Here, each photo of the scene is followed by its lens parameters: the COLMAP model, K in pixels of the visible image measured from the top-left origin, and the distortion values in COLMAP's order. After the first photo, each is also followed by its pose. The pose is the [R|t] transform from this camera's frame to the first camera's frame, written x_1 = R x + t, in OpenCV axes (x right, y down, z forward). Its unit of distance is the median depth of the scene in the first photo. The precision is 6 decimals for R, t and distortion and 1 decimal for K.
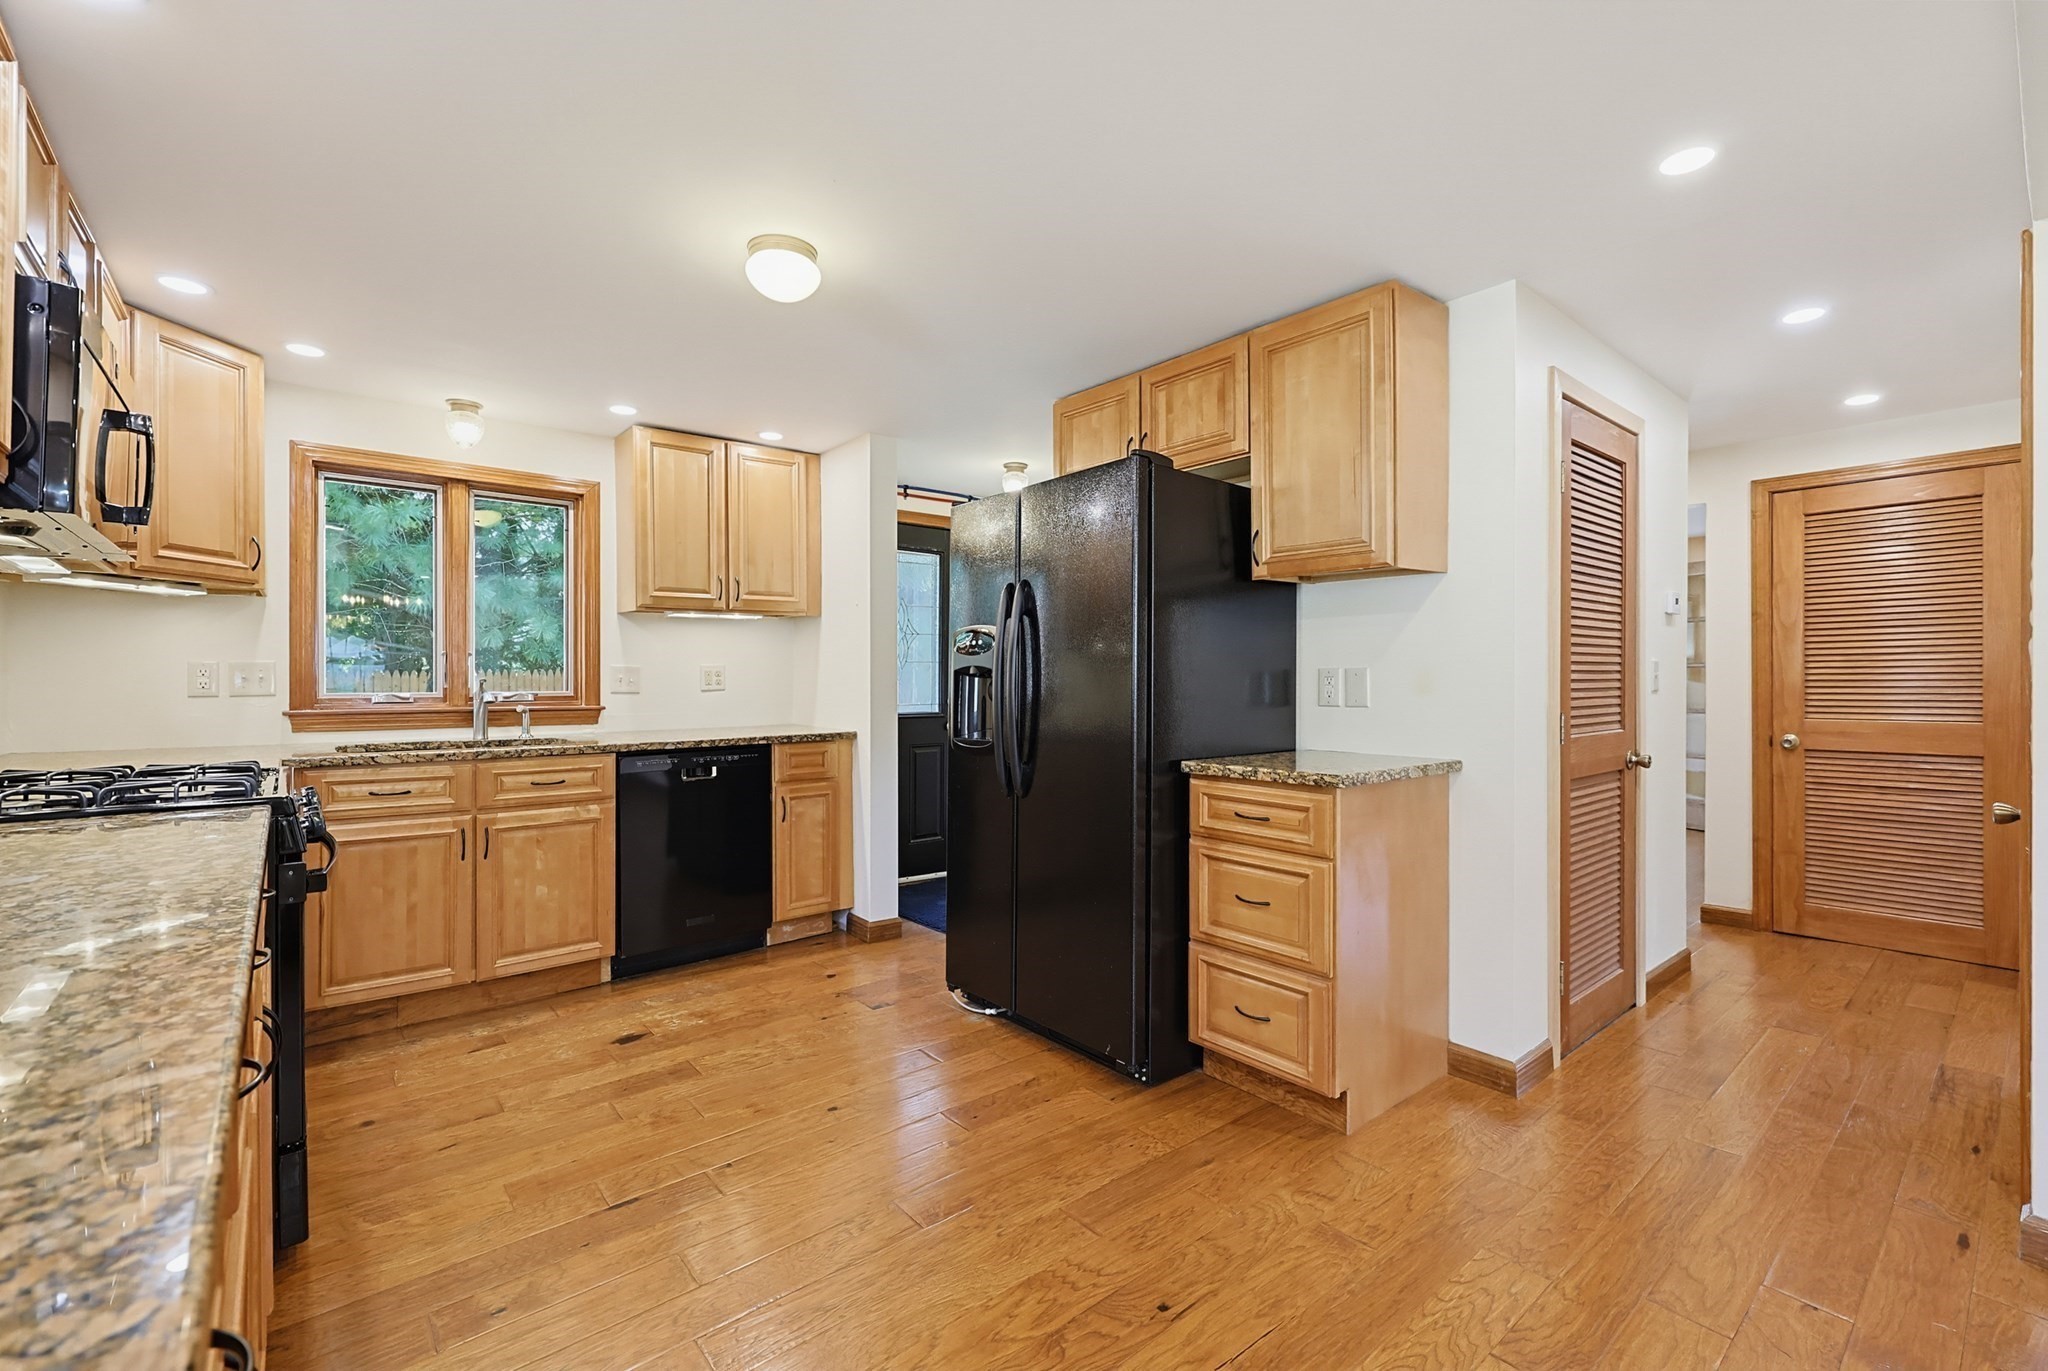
lens RADIAL K [[896.0, 0, 1037.3], [0, 896.0, 696.3], [0, 0, 1]] dist [-0.000955, -0.000049]
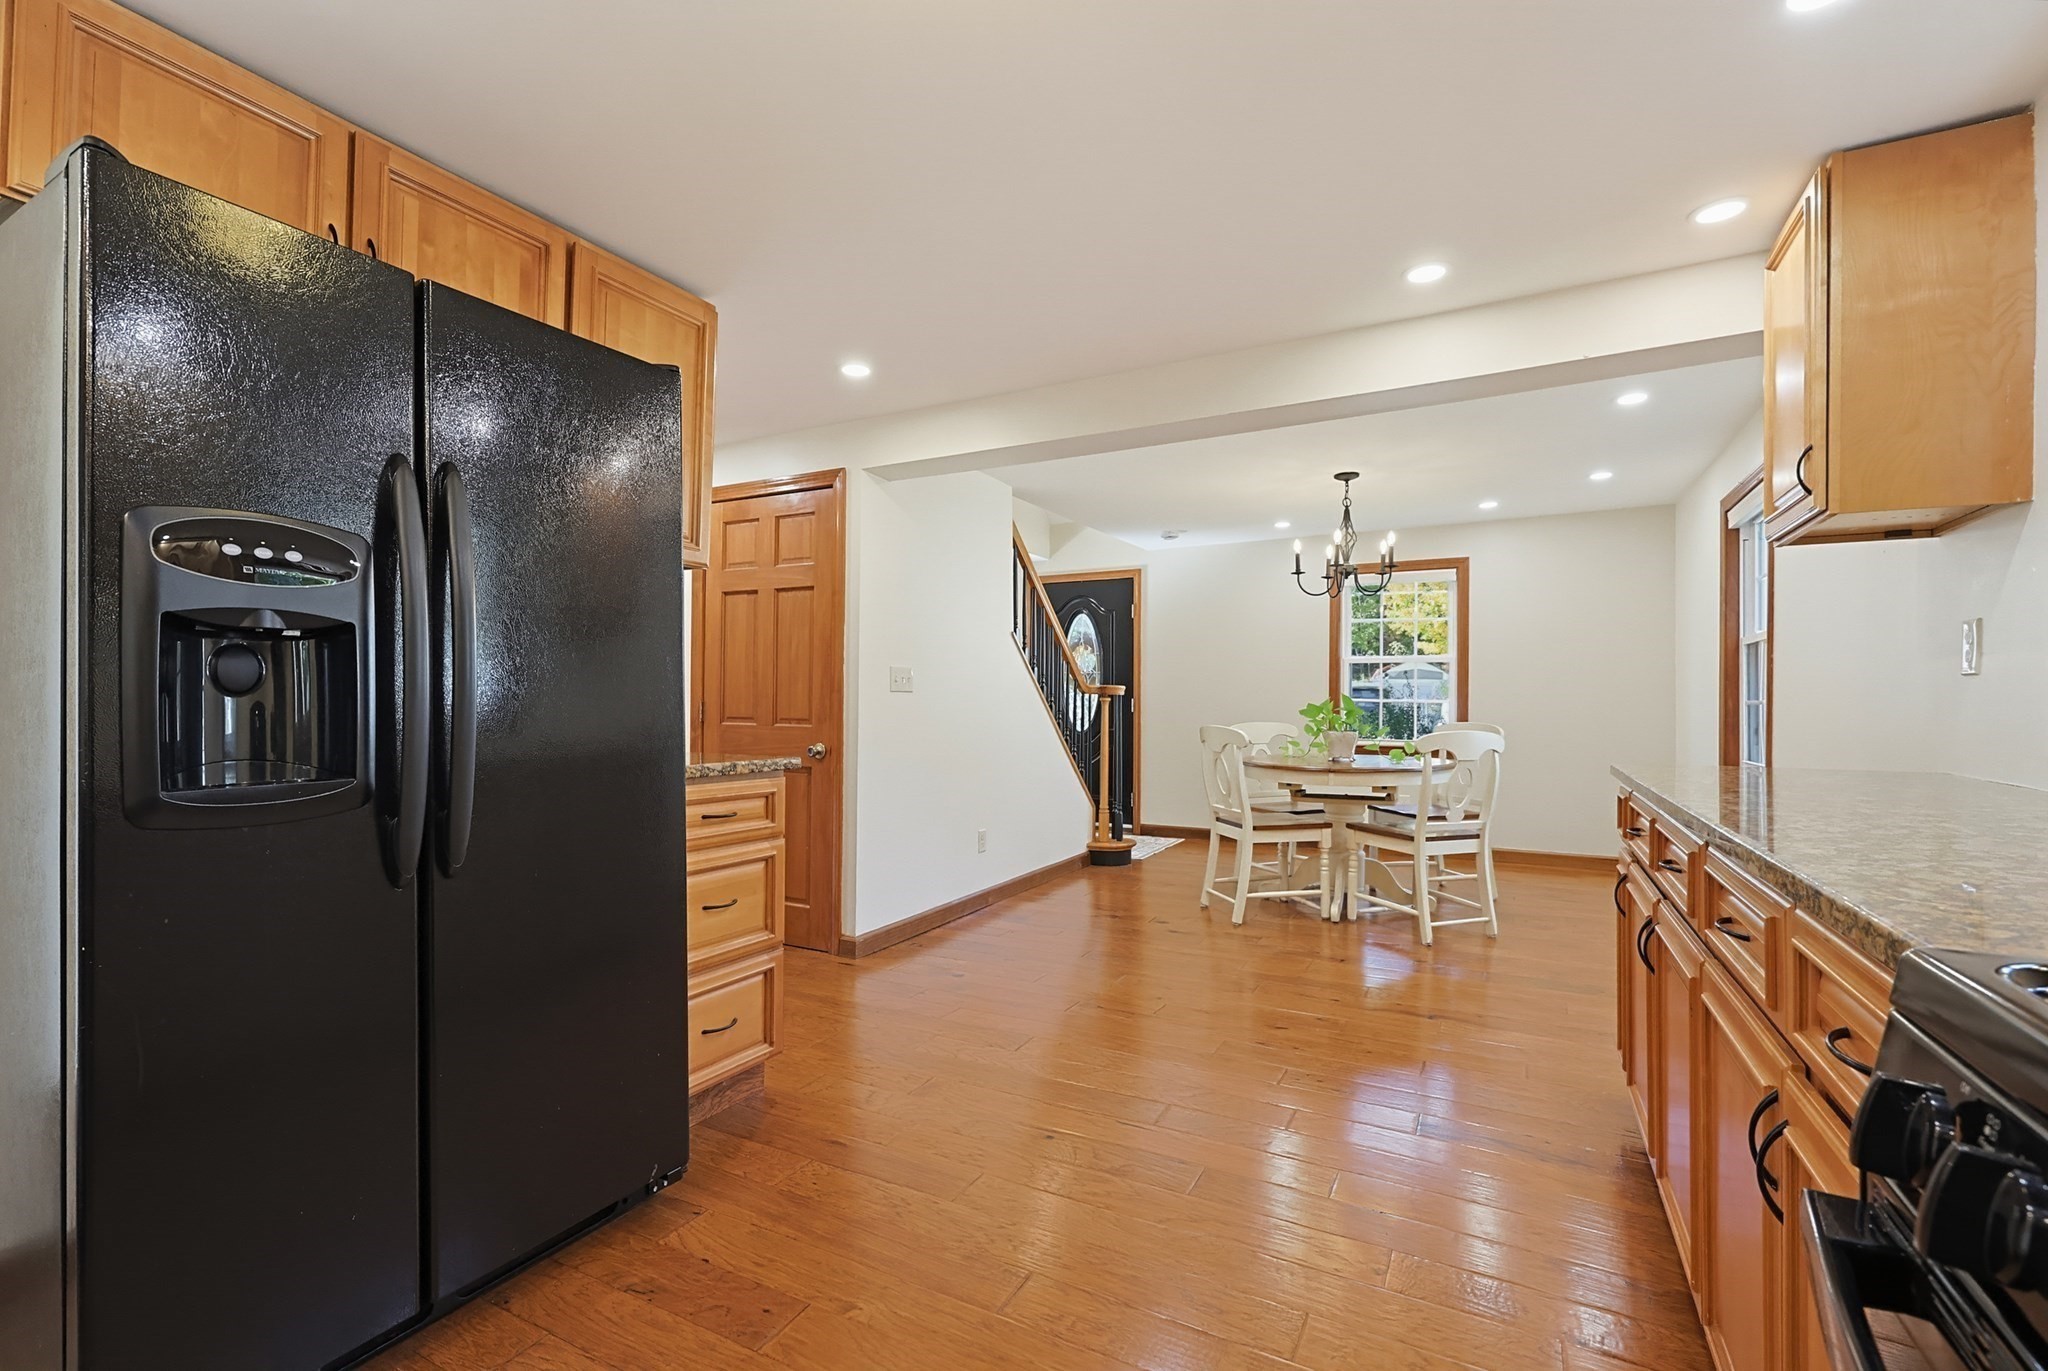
lens RADIAL K [[896.0, 0, 1037.3], [0, 896.0, 696.3], [0, 0, 1]] dist [-0.000955, -0.000049]
pose [[-0.380540, 0.001760, 0.924763, -0.586247], [0.003422, 0.999994, -0.000495, 0.008424], [-0.924758, 0.002976, -0.380544, 0.815274]]
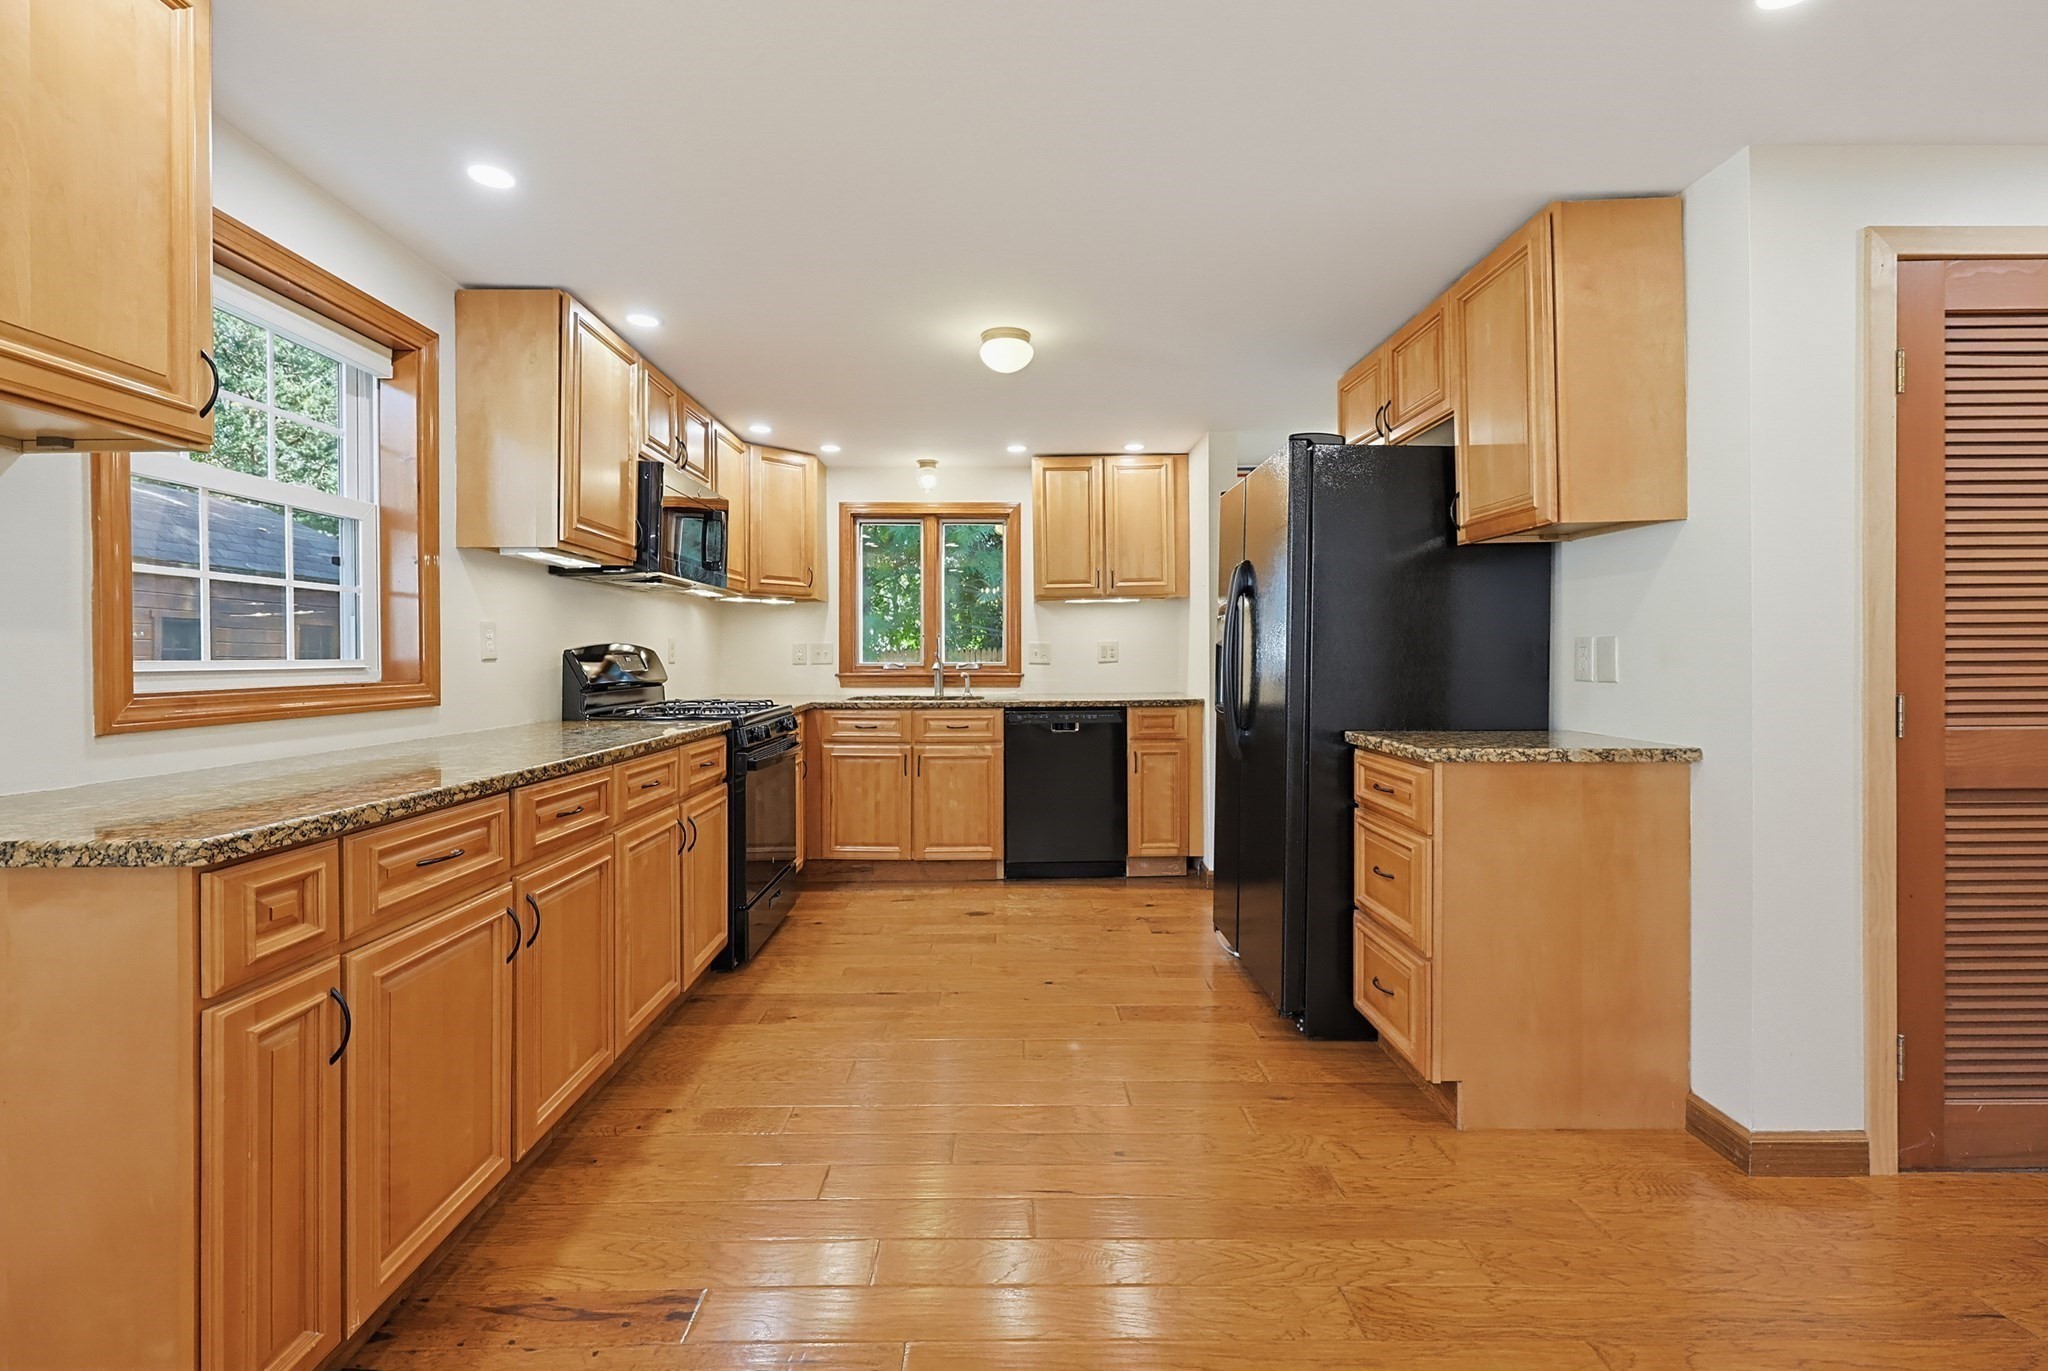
lens RADIAL K [[906.4, 0, 989.2], [0, 906.4, 676.1], [0, 0, 1]] dist [-0.000564, 0.000002]
pose [[0.755423, 0.013580, -0.655096, 0.439245], [-0.009639, 0.999907, 0.009613, 0.002950], [0.655166, -0.000948, 0.755484, -0.039864]]
